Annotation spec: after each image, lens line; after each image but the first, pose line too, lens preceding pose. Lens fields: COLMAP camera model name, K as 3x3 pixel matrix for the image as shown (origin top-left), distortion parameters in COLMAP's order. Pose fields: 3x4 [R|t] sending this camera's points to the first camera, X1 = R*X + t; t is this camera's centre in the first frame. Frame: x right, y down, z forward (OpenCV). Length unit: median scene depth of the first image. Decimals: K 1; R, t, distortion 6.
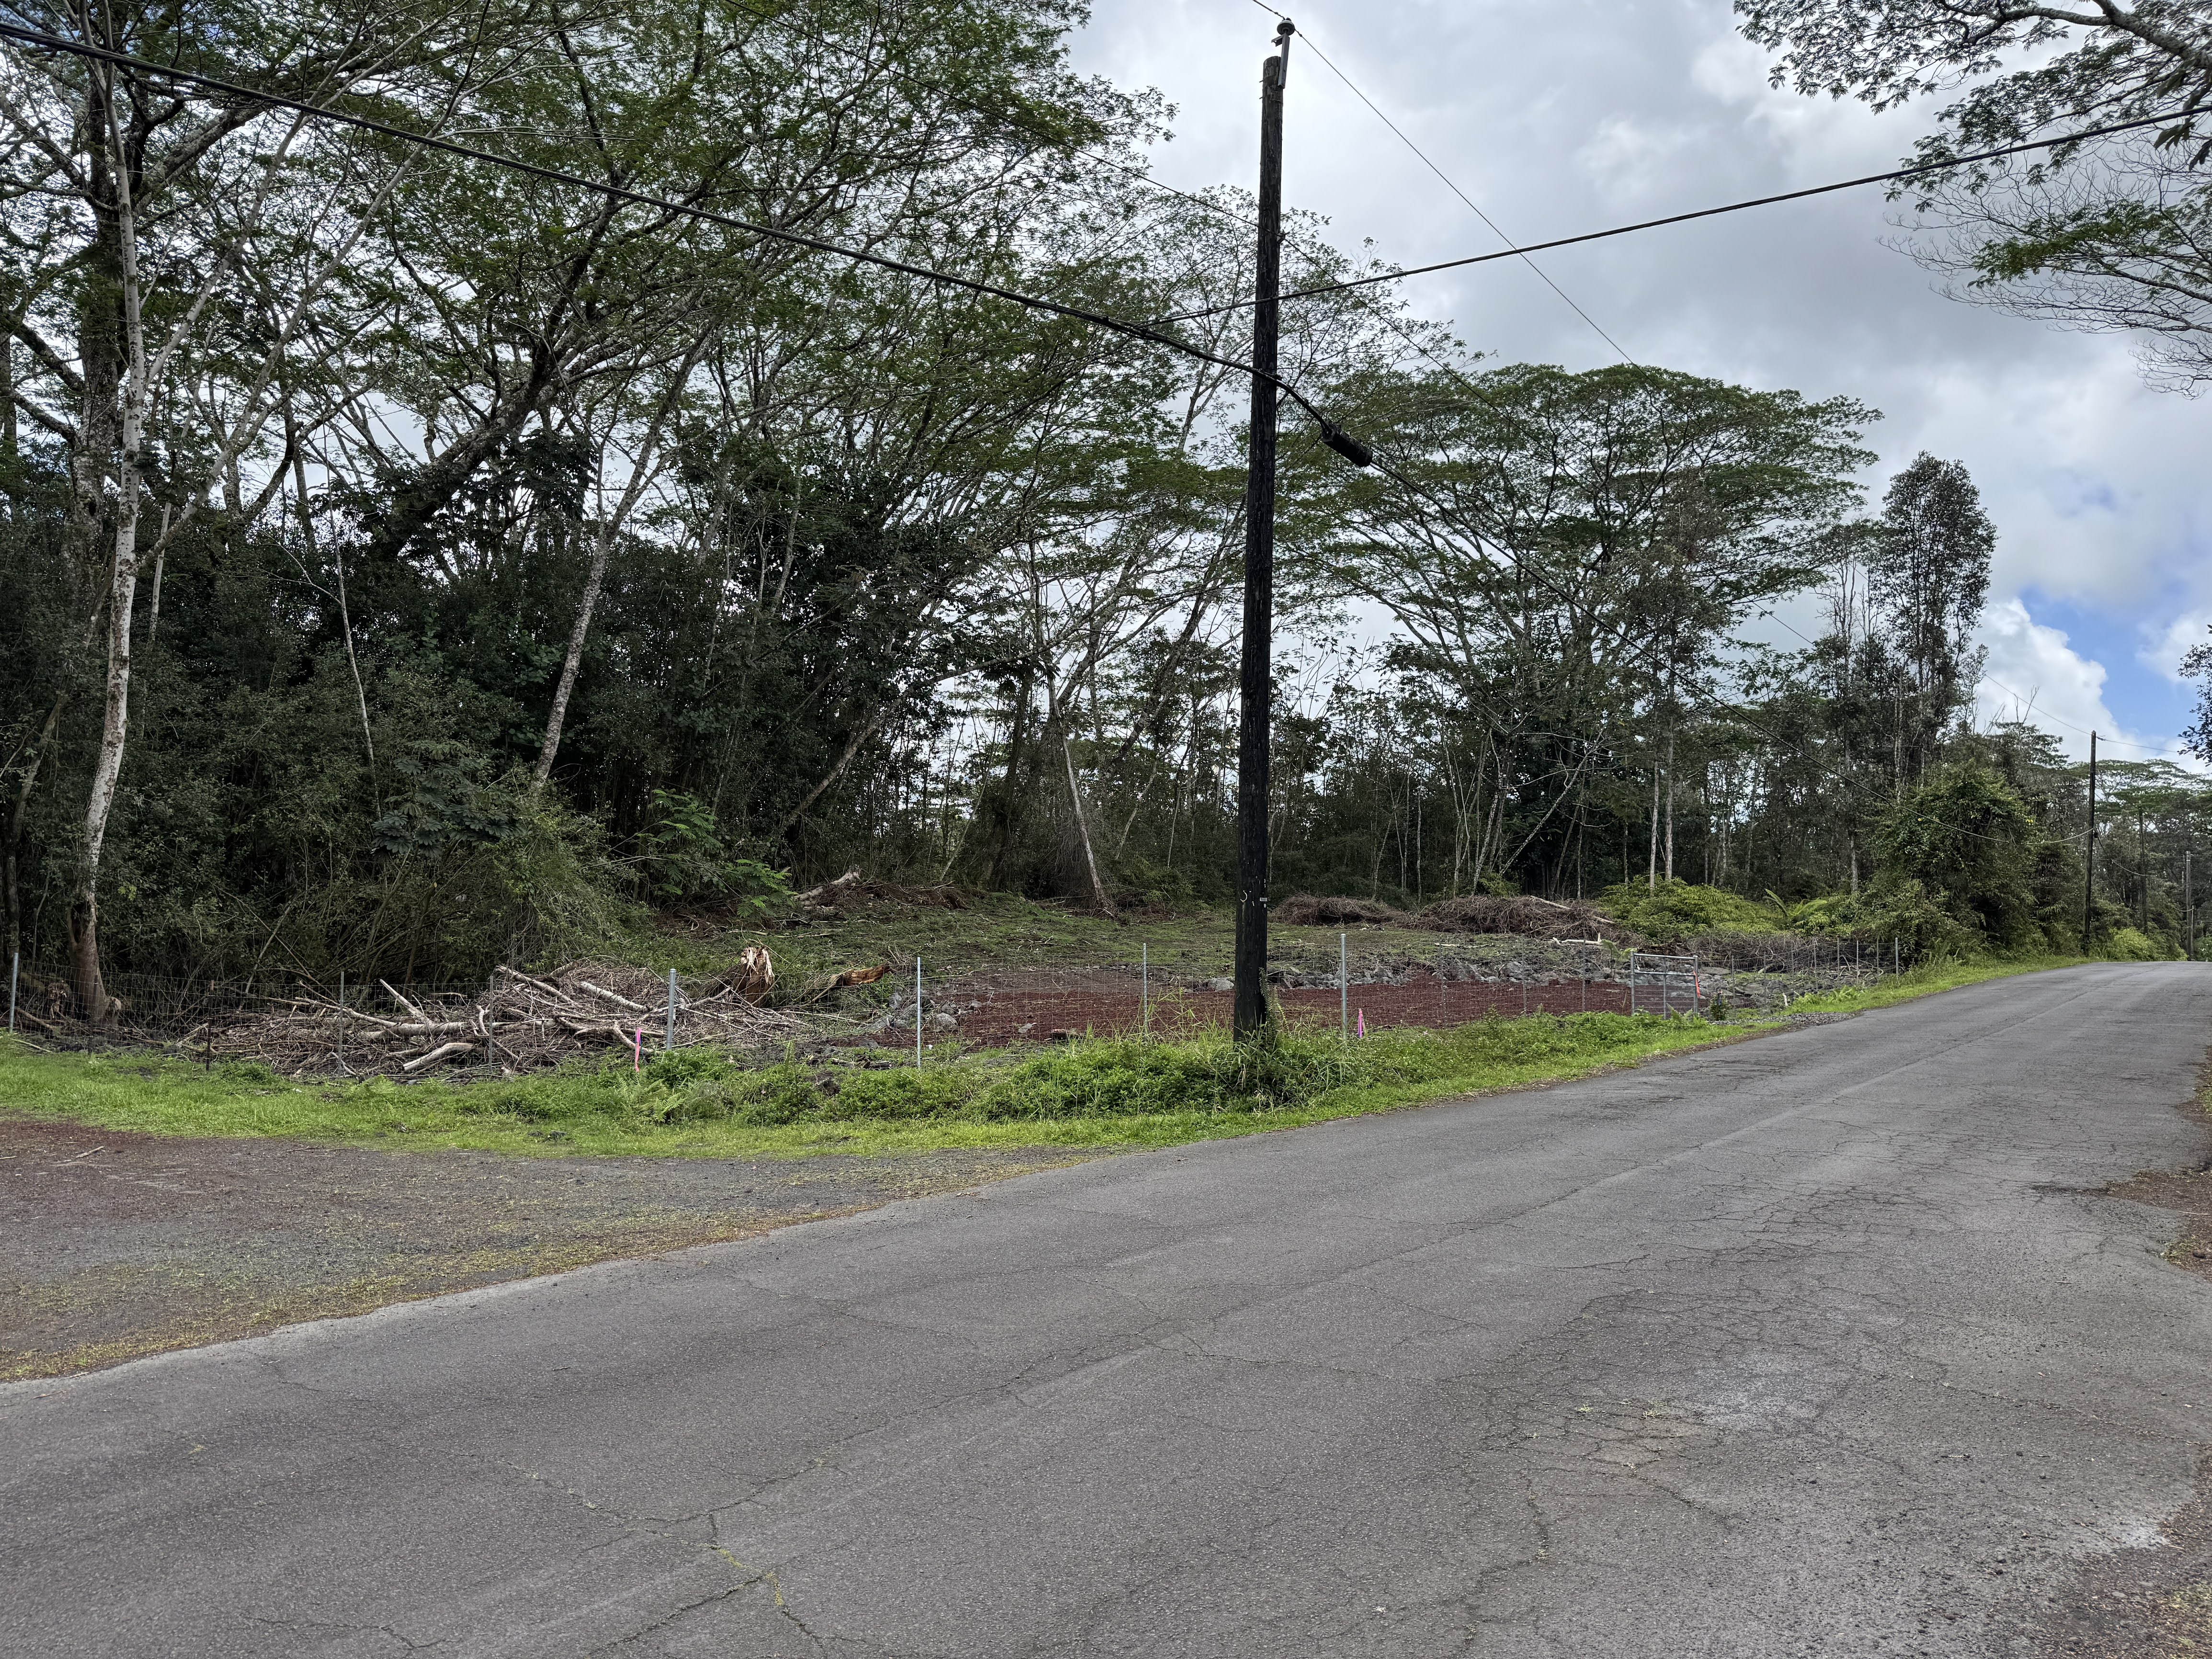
lens RADIAL K [[1555.0, 0, 1088.8], [0, 1555.0, 837.3], [0, 0, 1]] dist [0.009073, -0.015438]
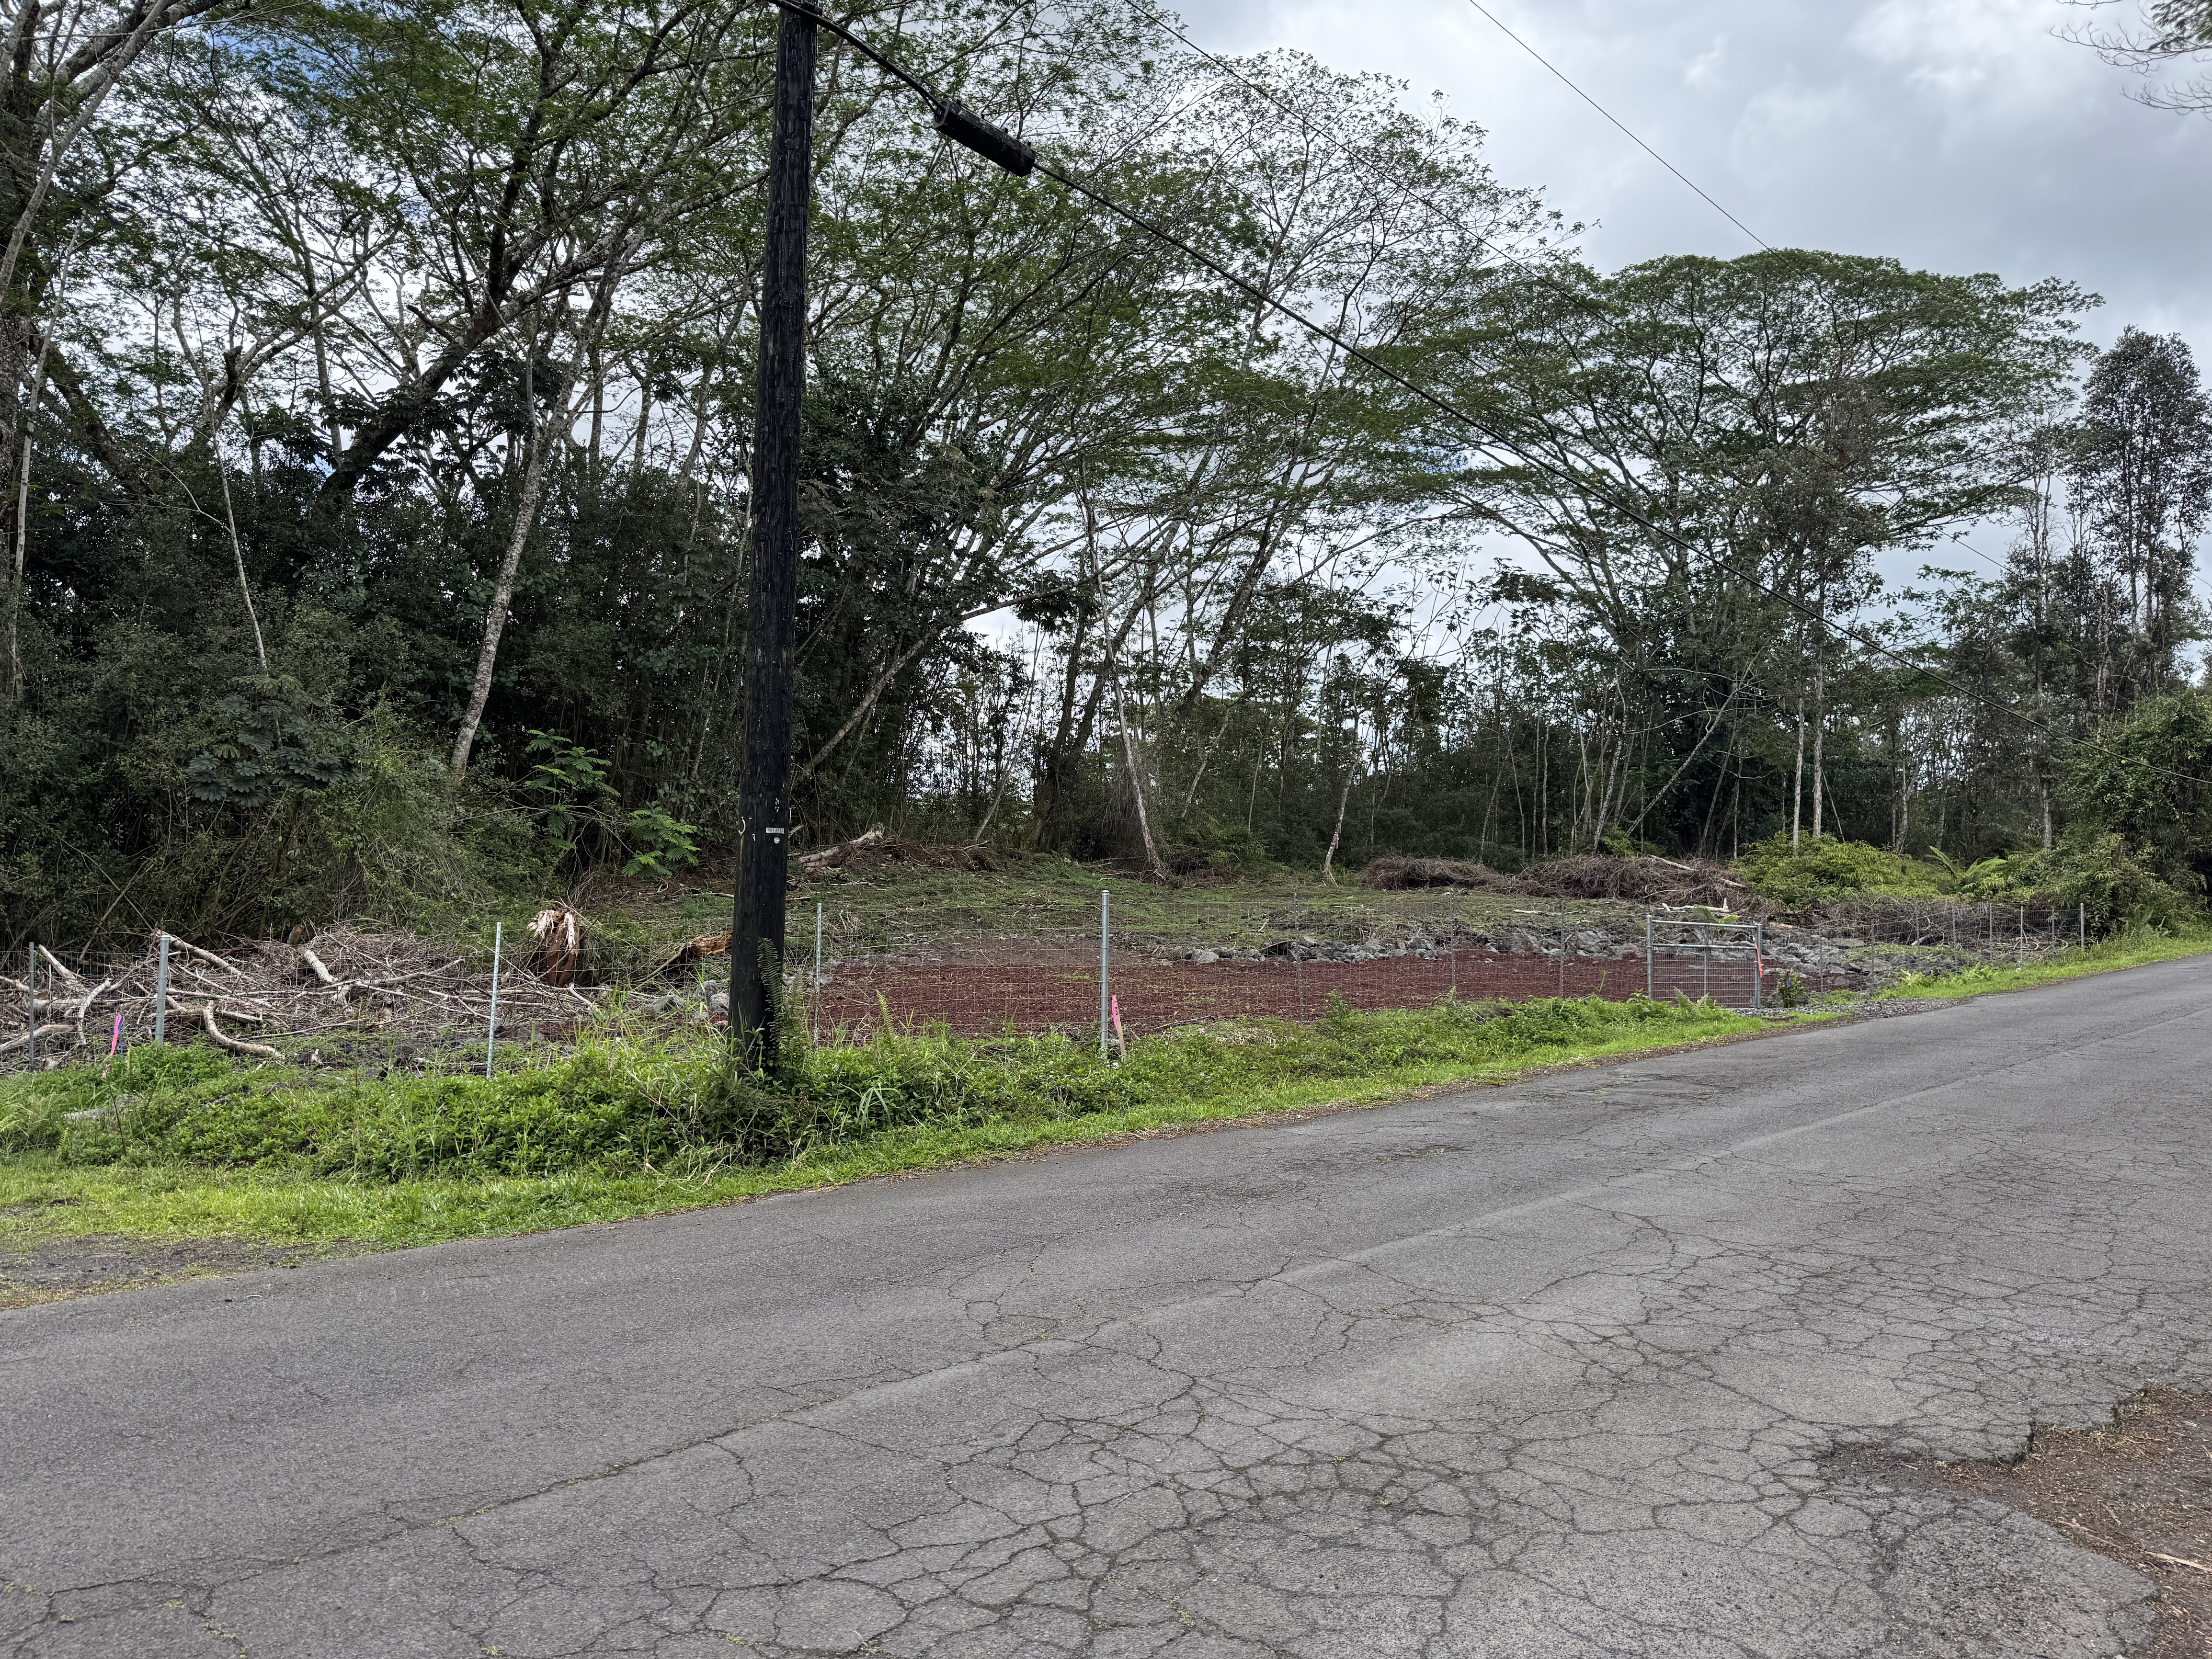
lens RADIAL K [[1555.0, 0, 1109.2], [0, 1555.0, 828.9], [0, 0, 1]] dist [0.009073, -0.015438]
pose [[0.993007, -0.004245, -0.117977, 0.082426], [0.006071, 0.999867, 0.015127, 0.007501], [0.117897, -0.015737, 0.992901, 0.097135]]
